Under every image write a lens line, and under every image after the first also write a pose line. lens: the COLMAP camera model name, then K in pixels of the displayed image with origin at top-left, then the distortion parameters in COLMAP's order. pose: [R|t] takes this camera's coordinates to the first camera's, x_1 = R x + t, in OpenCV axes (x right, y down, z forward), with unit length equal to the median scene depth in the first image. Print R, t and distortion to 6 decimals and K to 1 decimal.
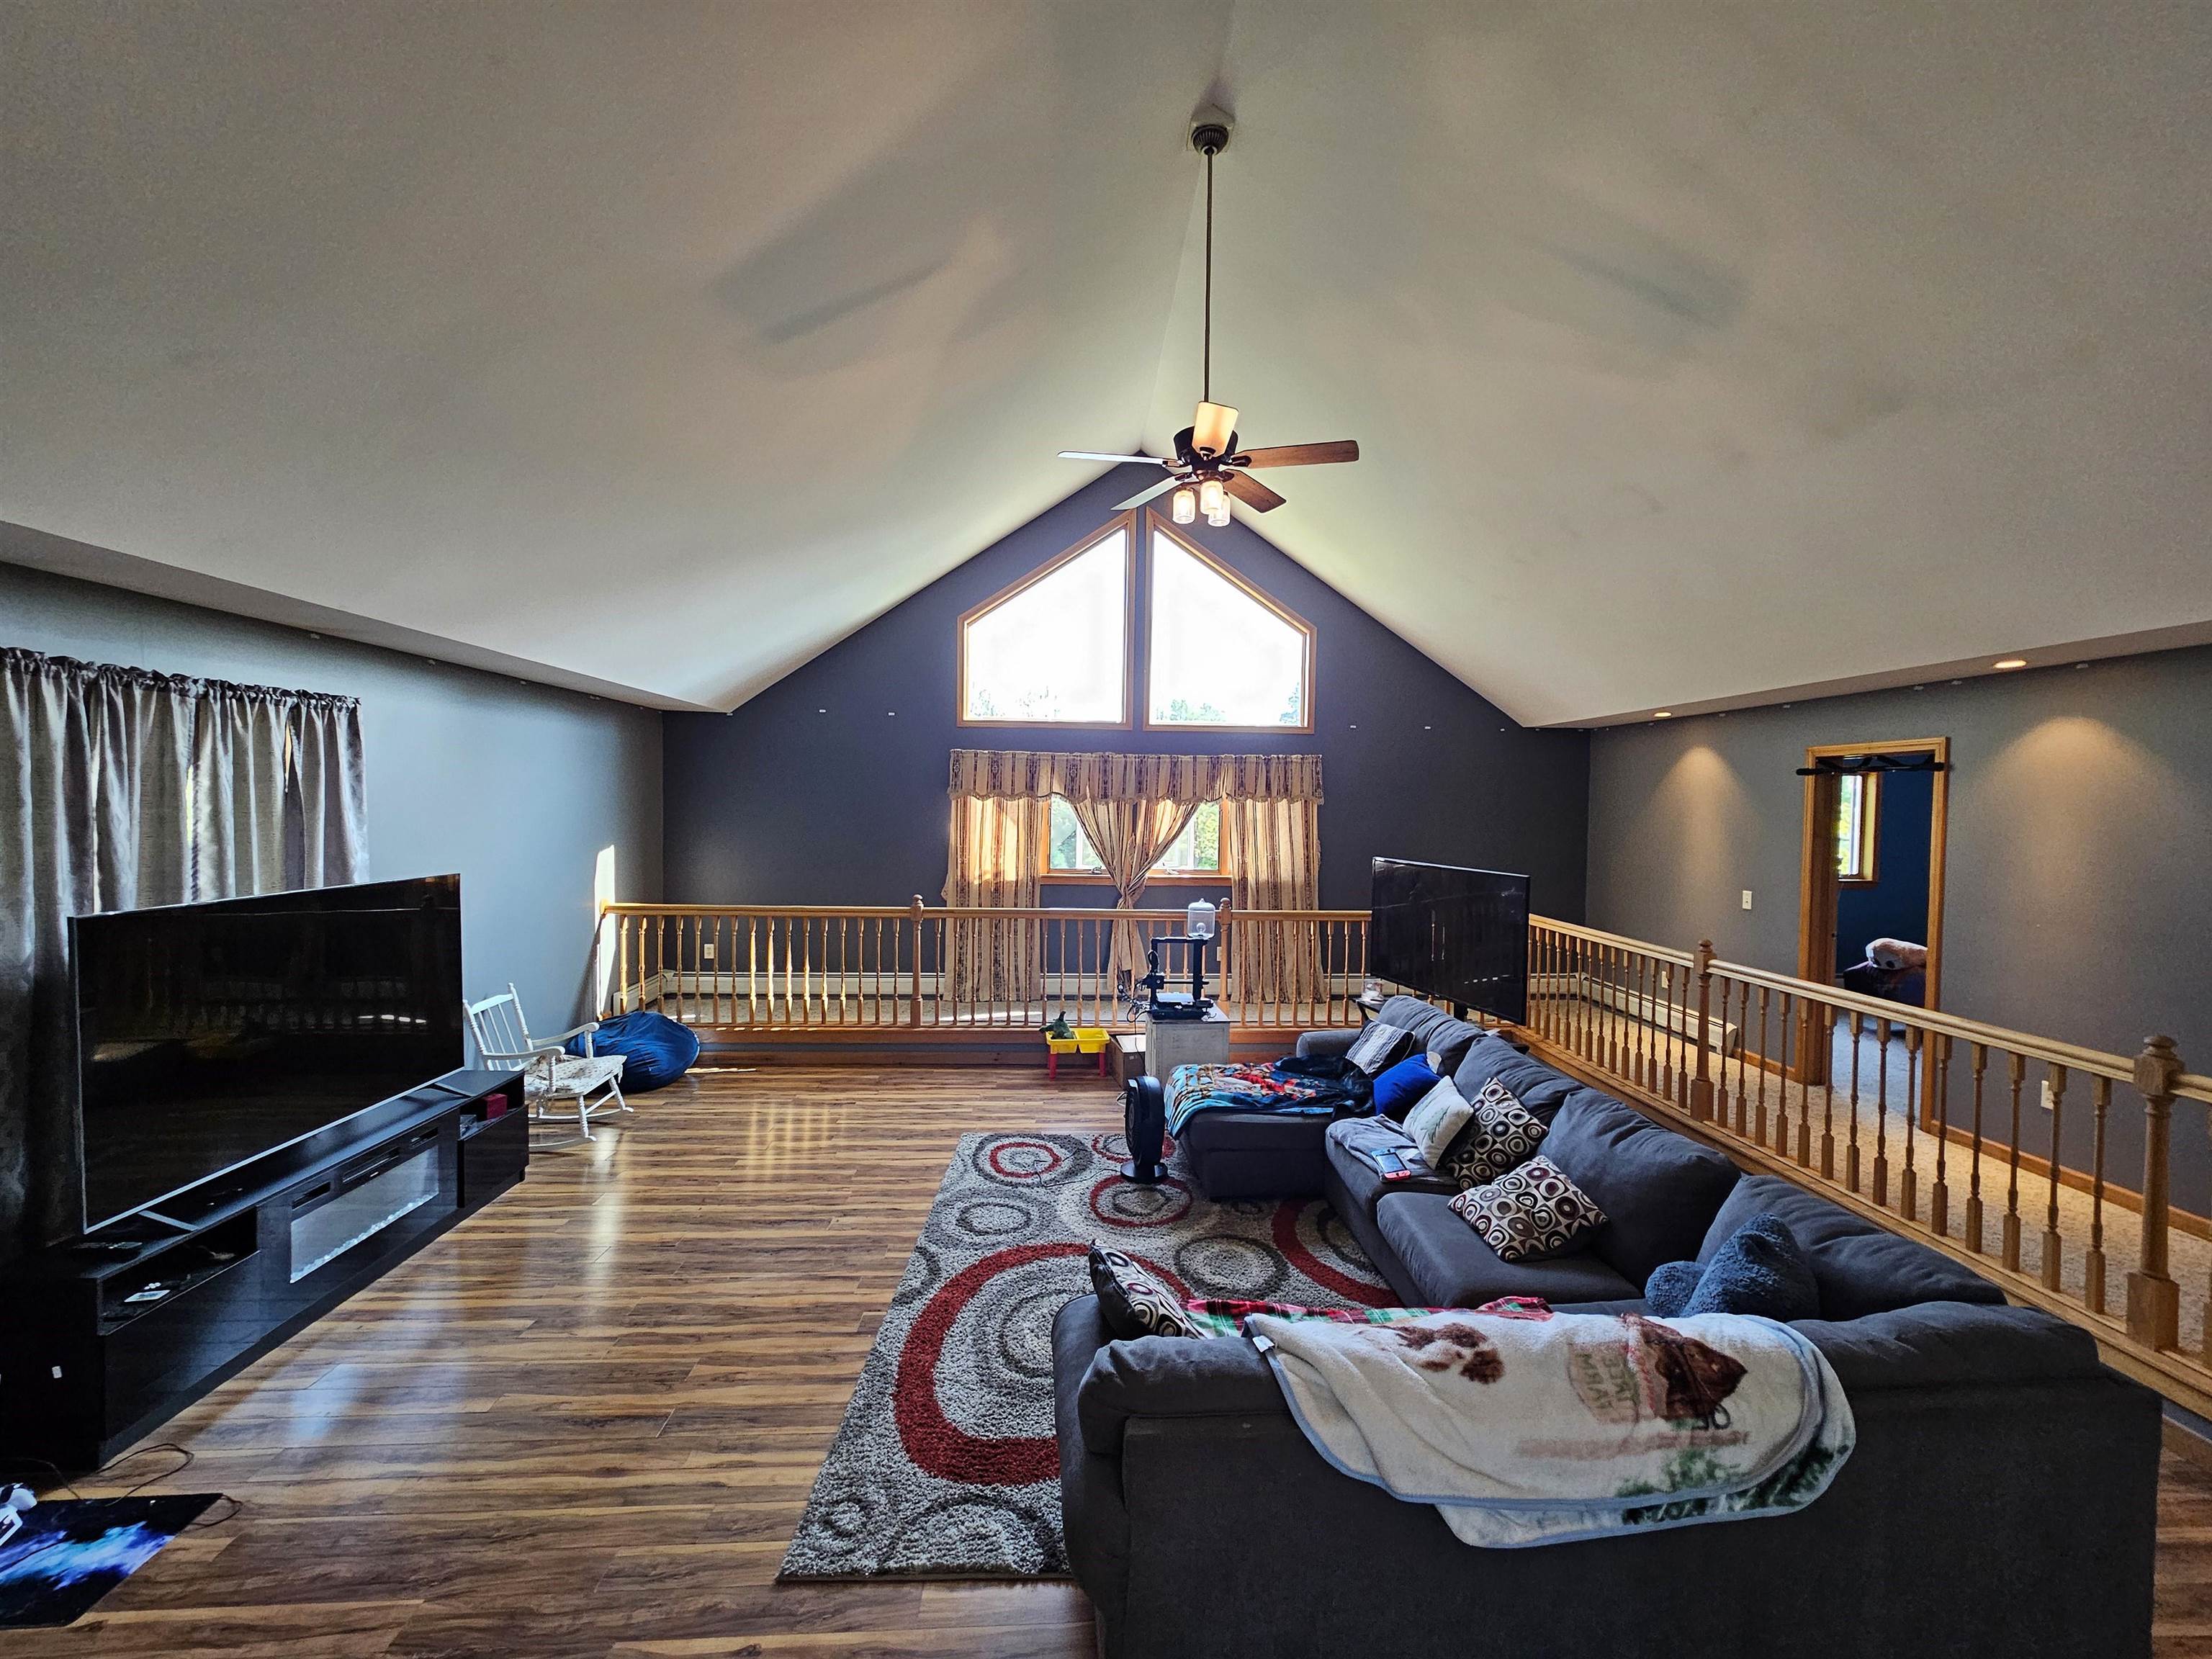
lens RADIAL K [[902.2, 0, 1117.6], [0, 902.2, 833.8], [0, 0, 1]] dist [0.003736, 0.001145]
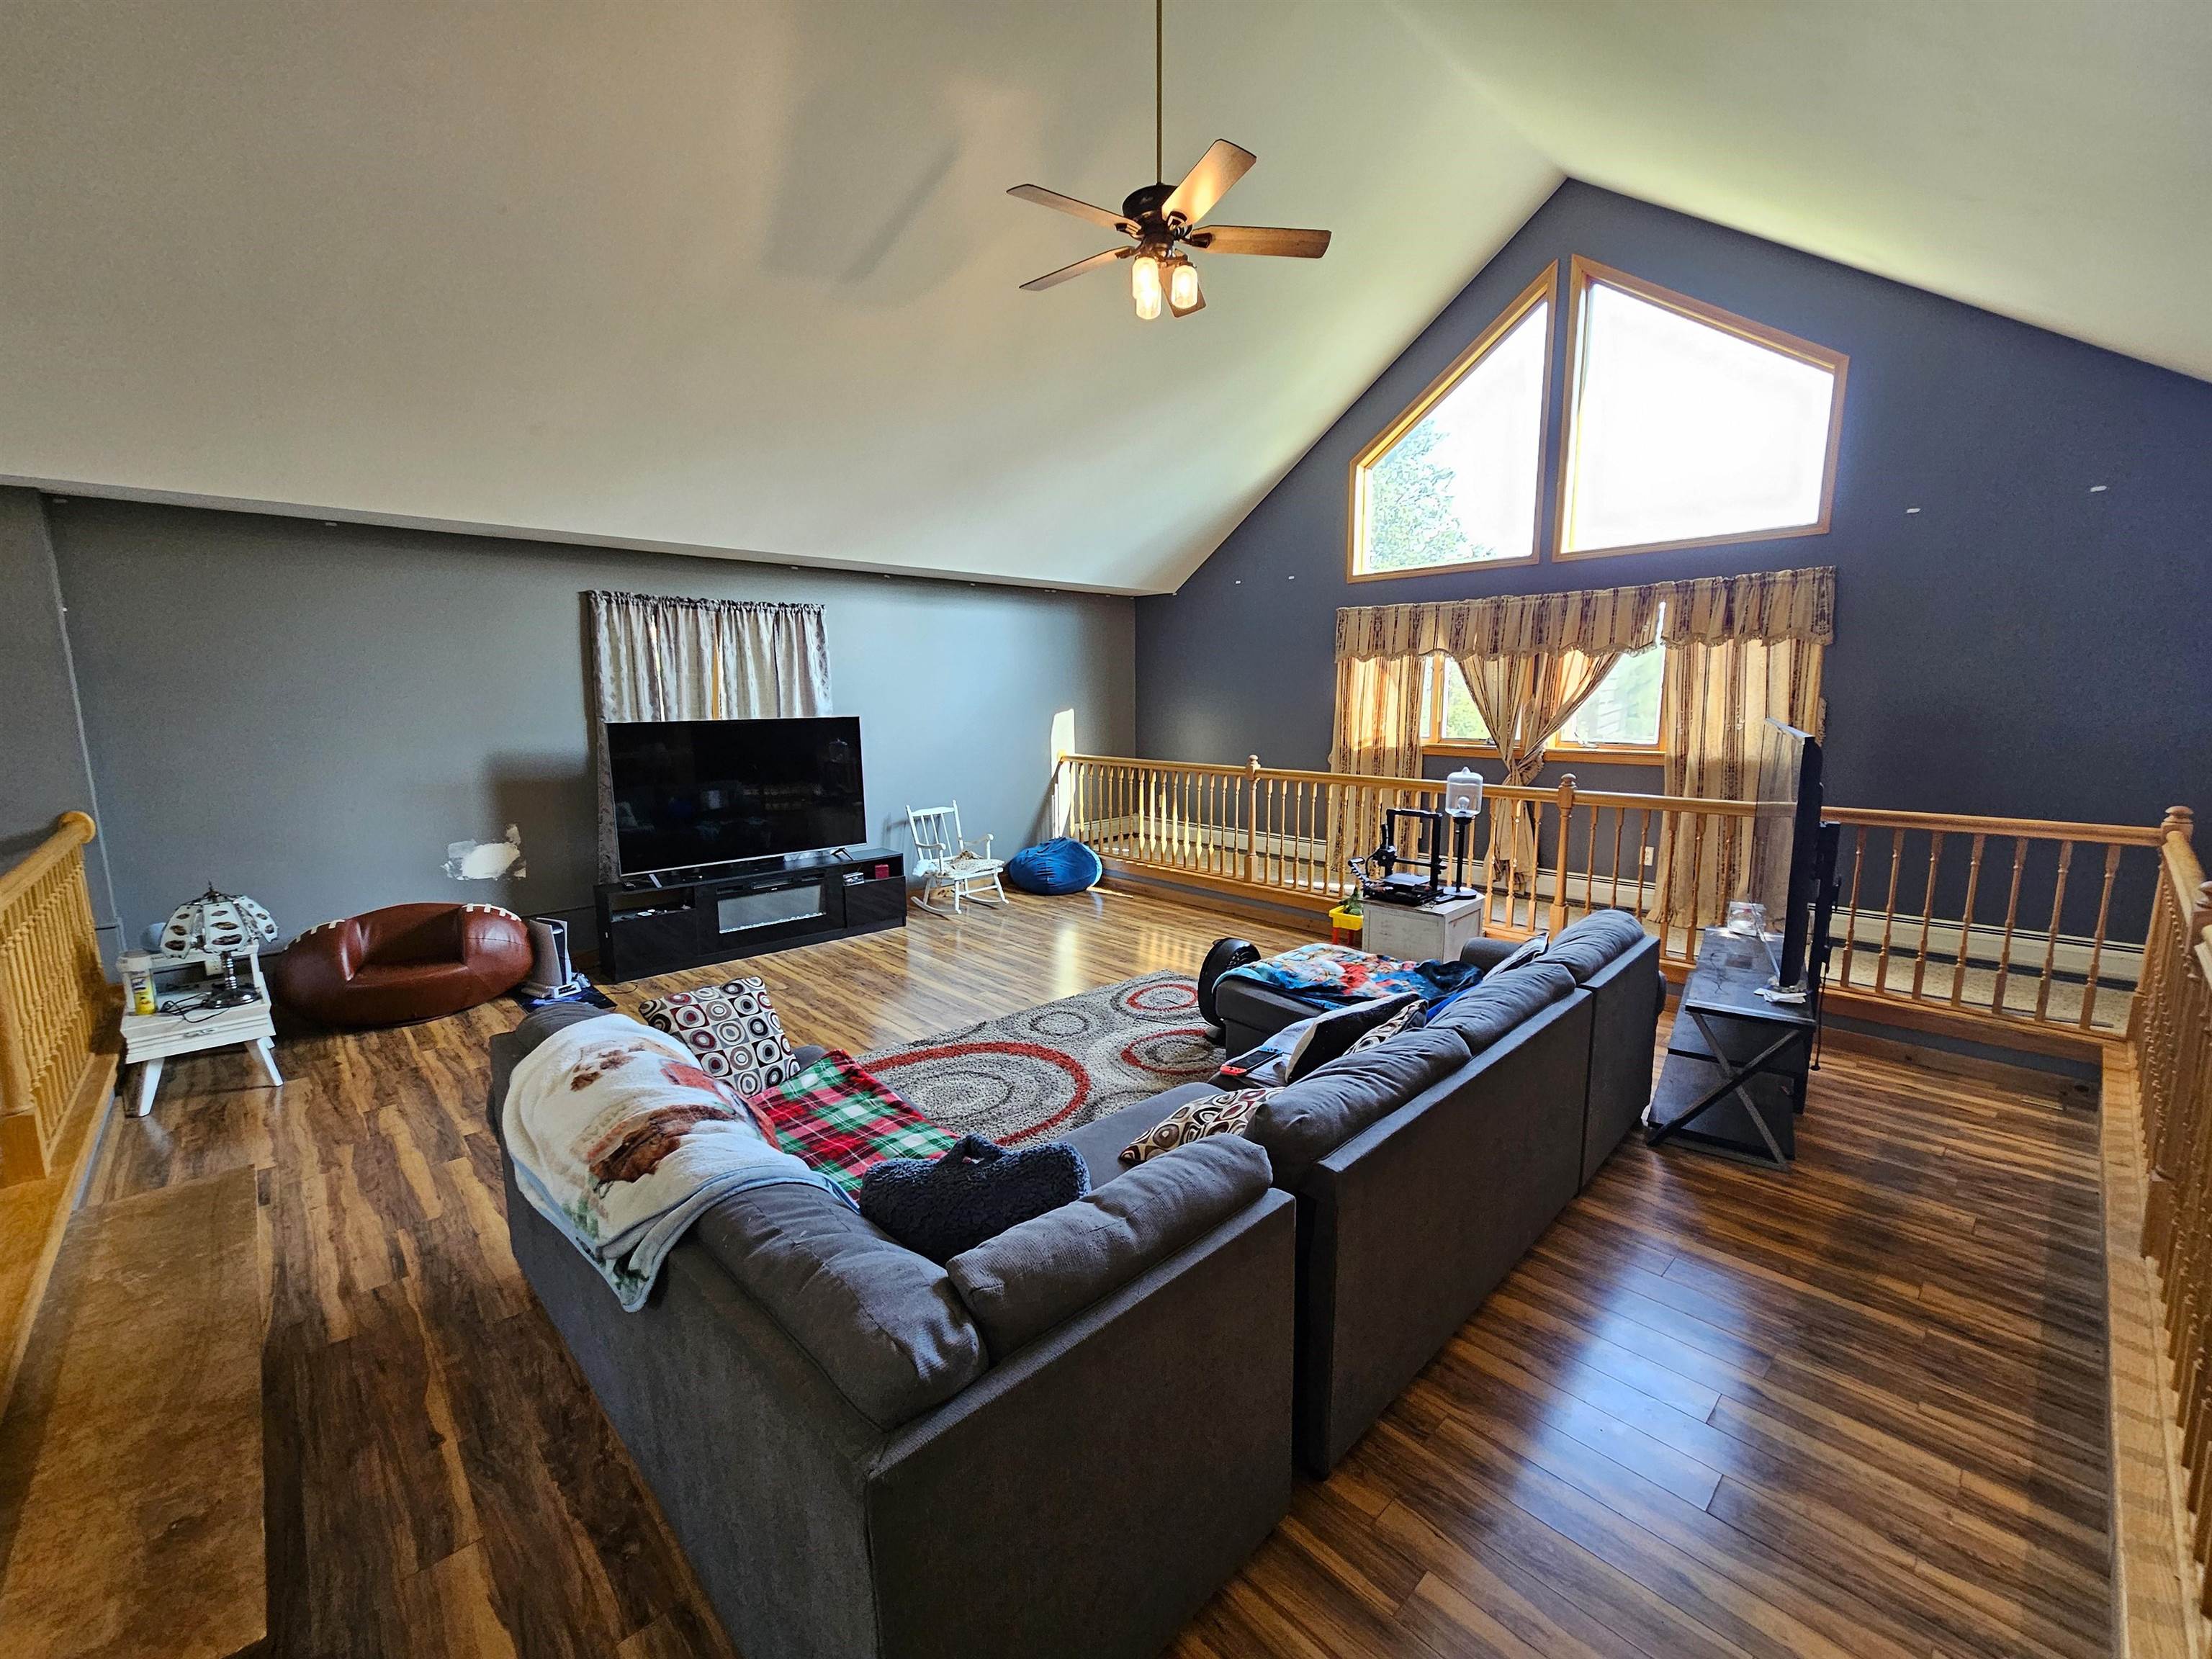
lens RADIAL K [[902.2, 0, 1112.0], [0, 902.2, 828.9], [0, 0, 1]] dist [0.003736, 0.001145]
pose [[0.648977, 0.095789, -0.754754, 0.402875], [-0.009780, 0.993011, 0.117618, 0.027927], [0.760745, -0.068950, 0.645378, 0.185900]]
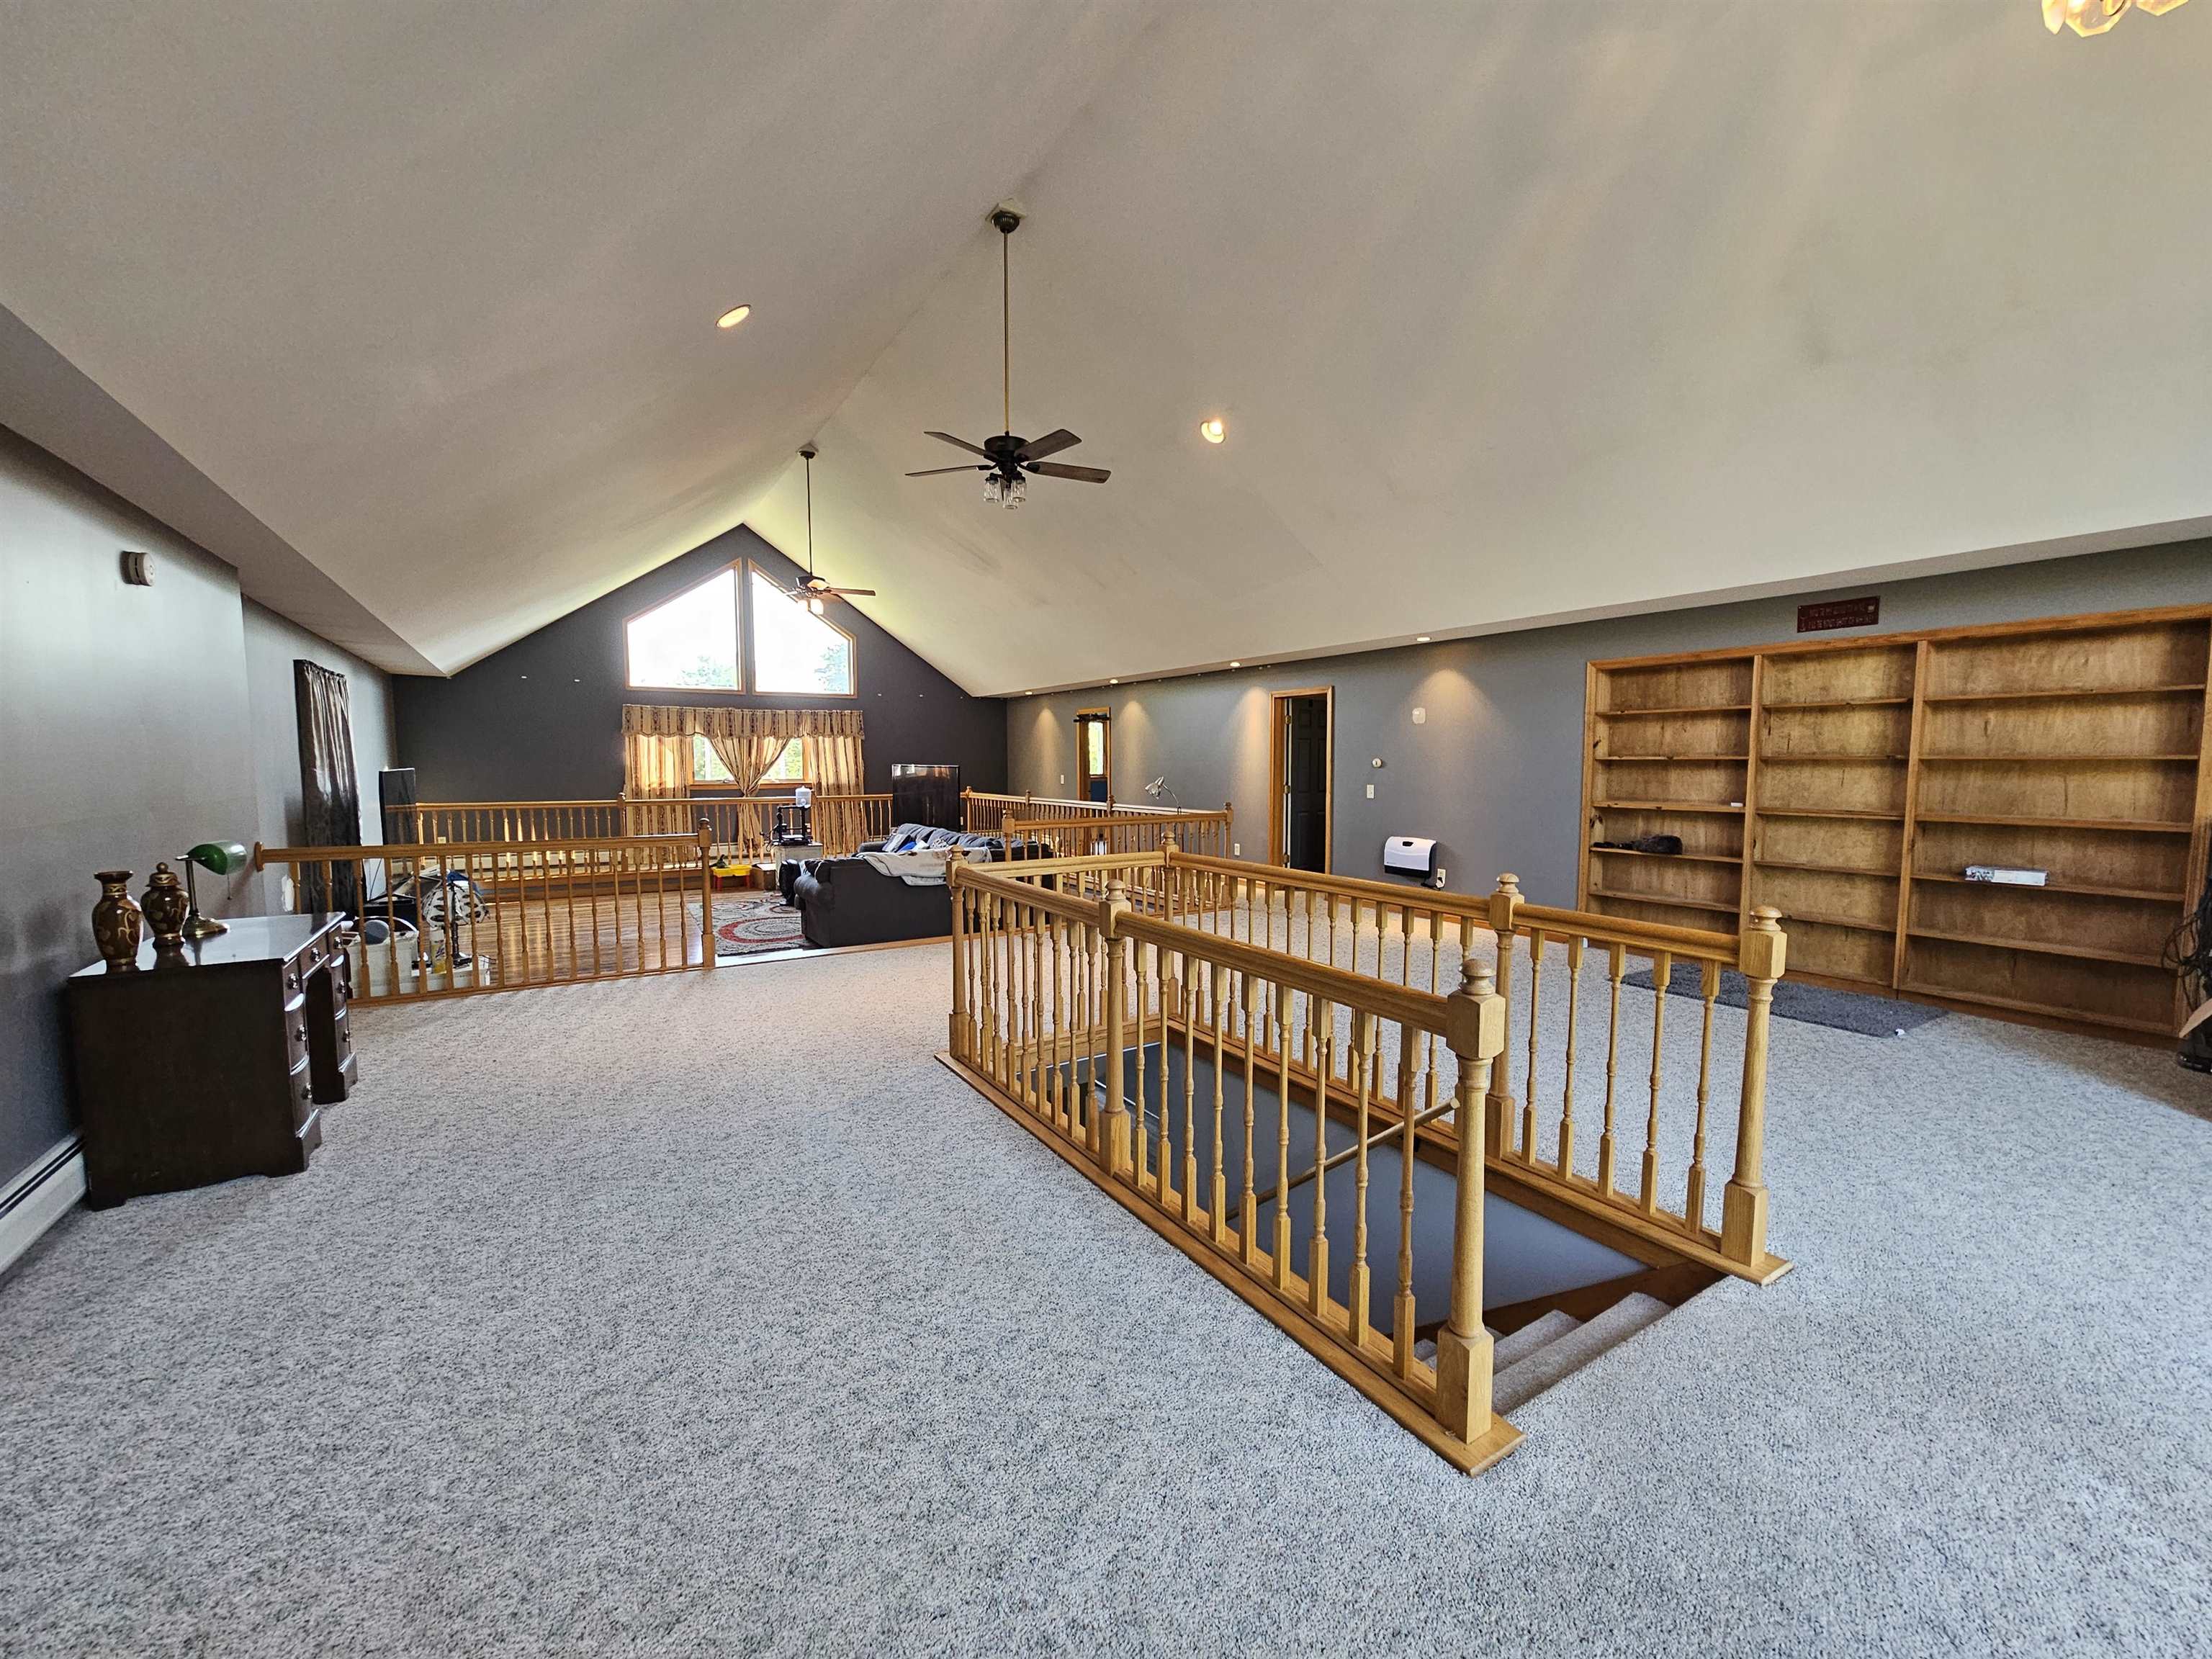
lens RADIAL K [[902.2, 0, 1108.4], [0, 902.2, 831.6], [0, 0, 1]] dist [0.003736, 0.001145]
pose [[0.879178, -0.053685, 0.473460, -0.199063], [0.030046, 0.997901, 0.057358, 0.061650], [-0.475546, -0.036203, 0.878946, -0.790895]]
